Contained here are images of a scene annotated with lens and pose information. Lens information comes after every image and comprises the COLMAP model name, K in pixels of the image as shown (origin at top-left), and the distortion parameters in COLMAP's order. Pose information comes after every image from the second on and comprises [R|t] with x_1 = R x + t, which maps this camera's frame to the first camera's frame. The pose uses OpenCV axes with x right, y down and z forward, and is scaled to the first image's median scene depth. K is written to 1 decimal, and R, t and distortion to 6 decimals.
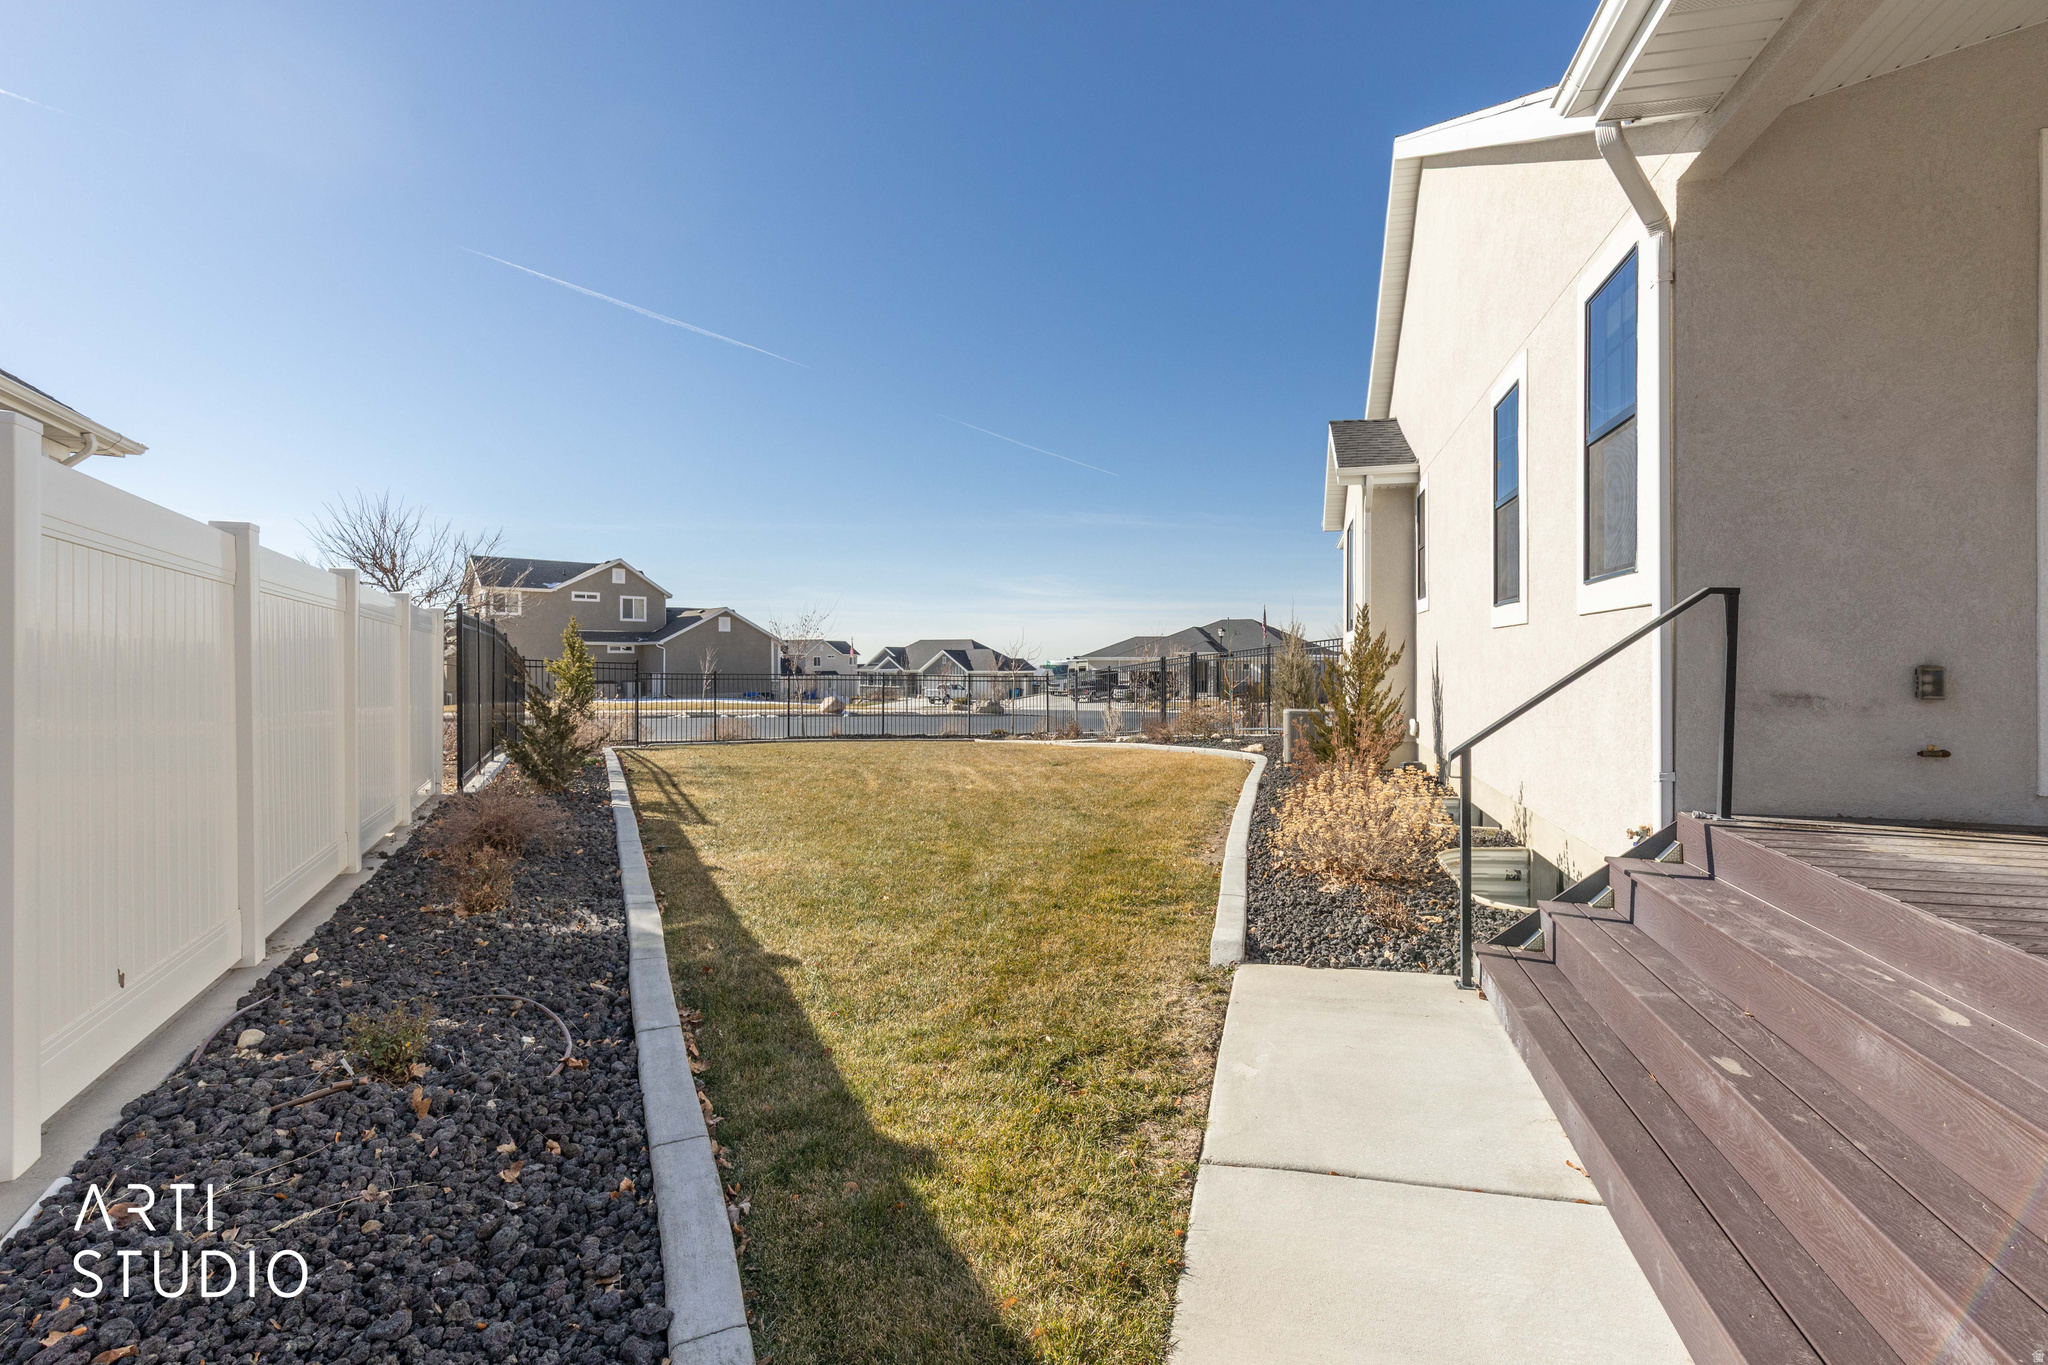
lens RADIAL K [[956.4, 0, 1088.4], [0, 956.4, 661.7], [0, 0, 1]] dist [-0.003559, -0.000540]
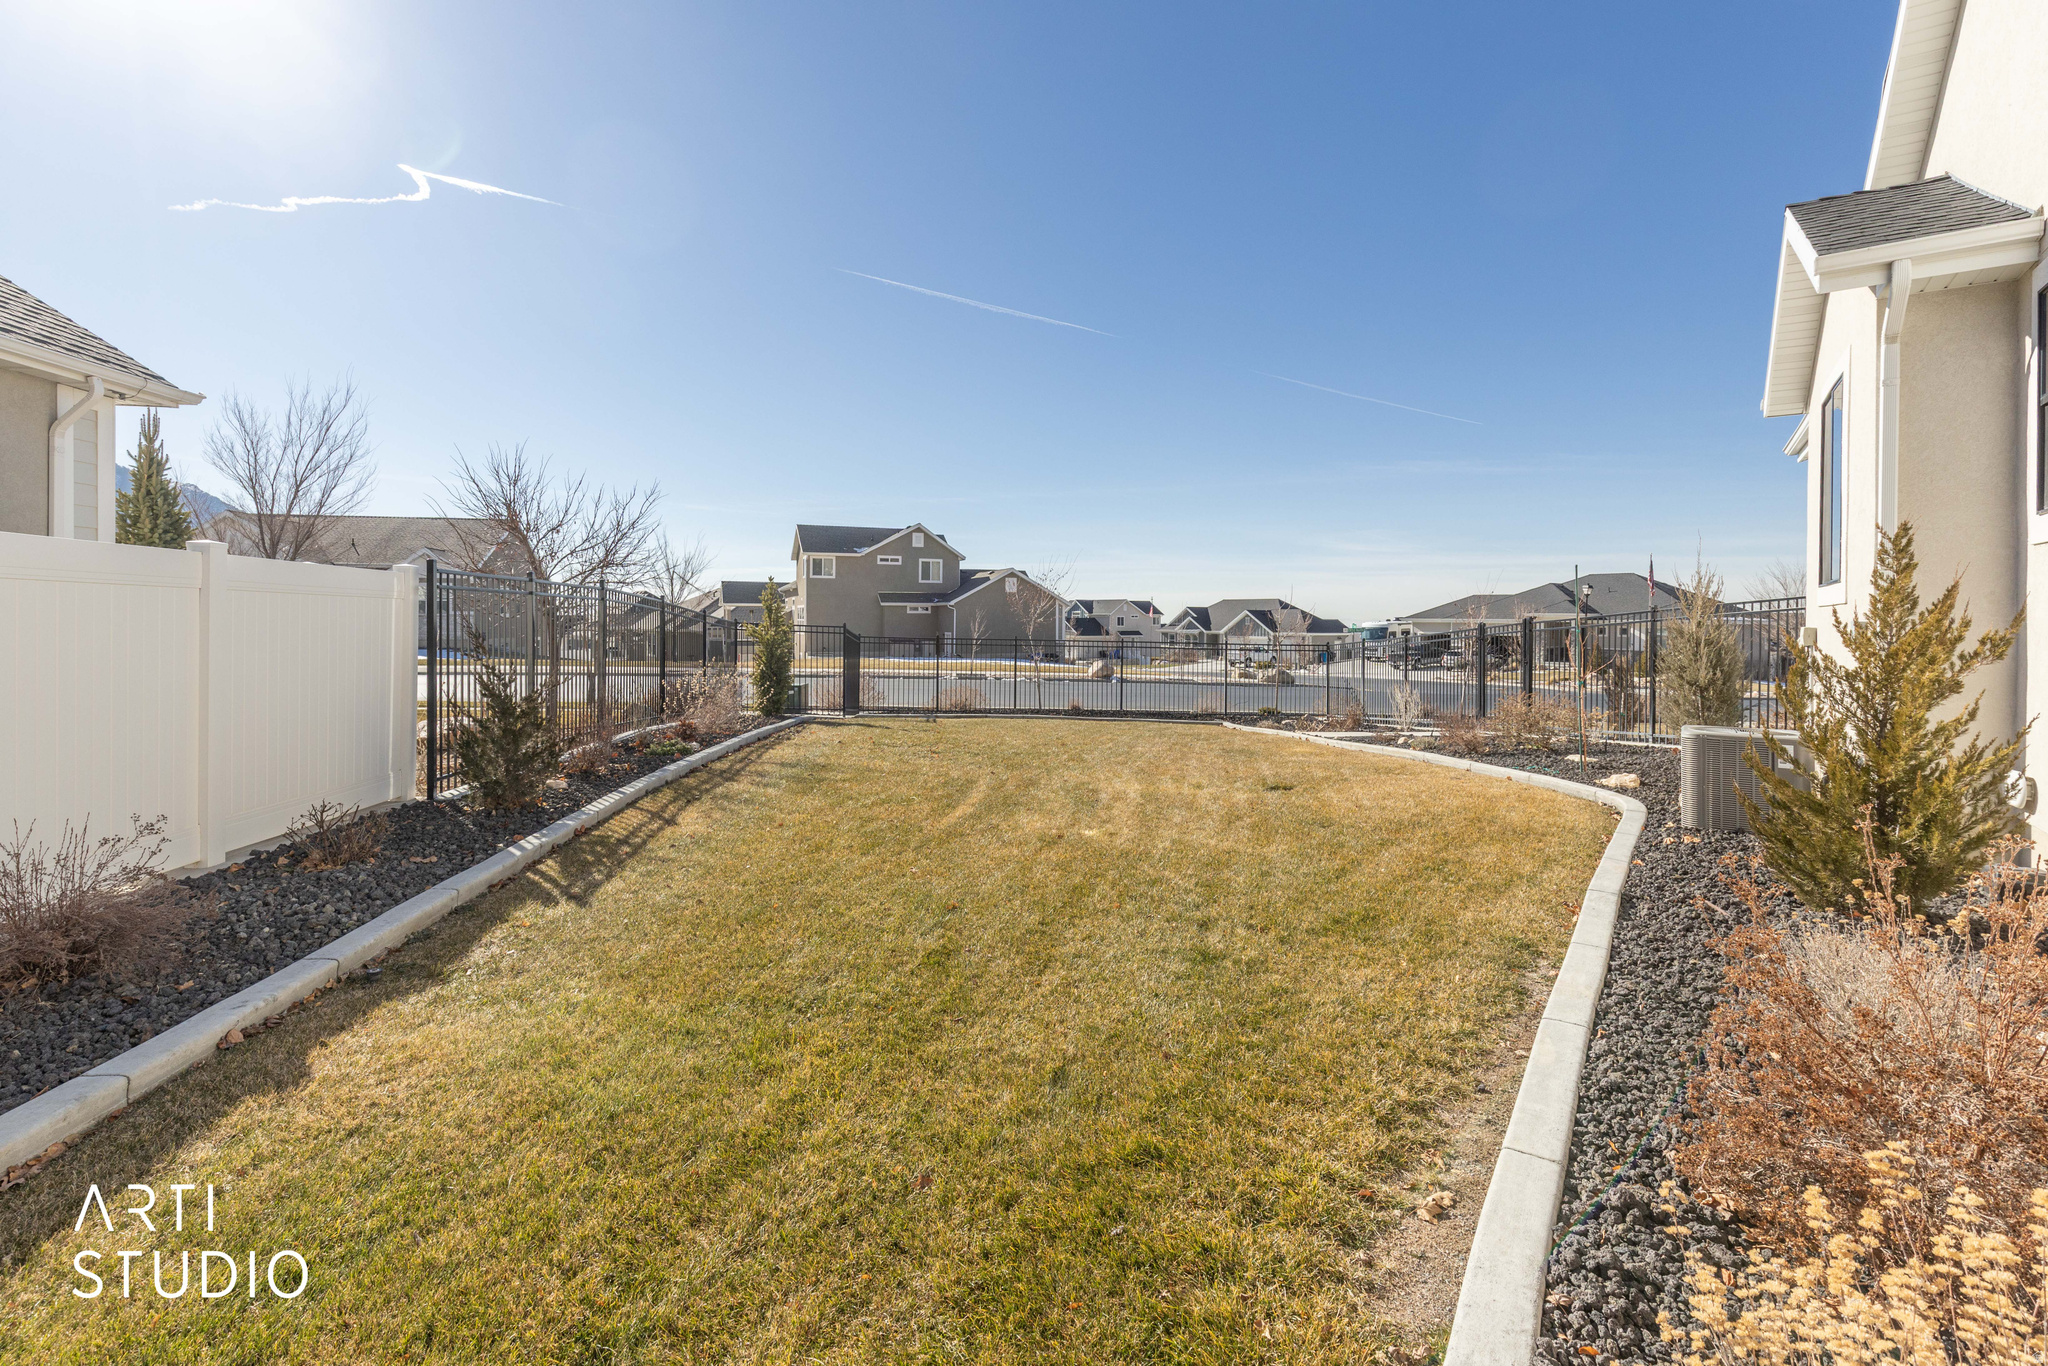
lens RADIAL K [[959.6, 0, 995.7], [0, 959.6, 625.5], [0, 0, 1]] dist [0.000369, -0.000157]
pose [[0.913999, 0.007967, -0.405638, 0.053190], [-0.006245, 0.999965, 0.005569, -0.007838], [0.405668, -0.002557, 0.914017, 0.267022]]
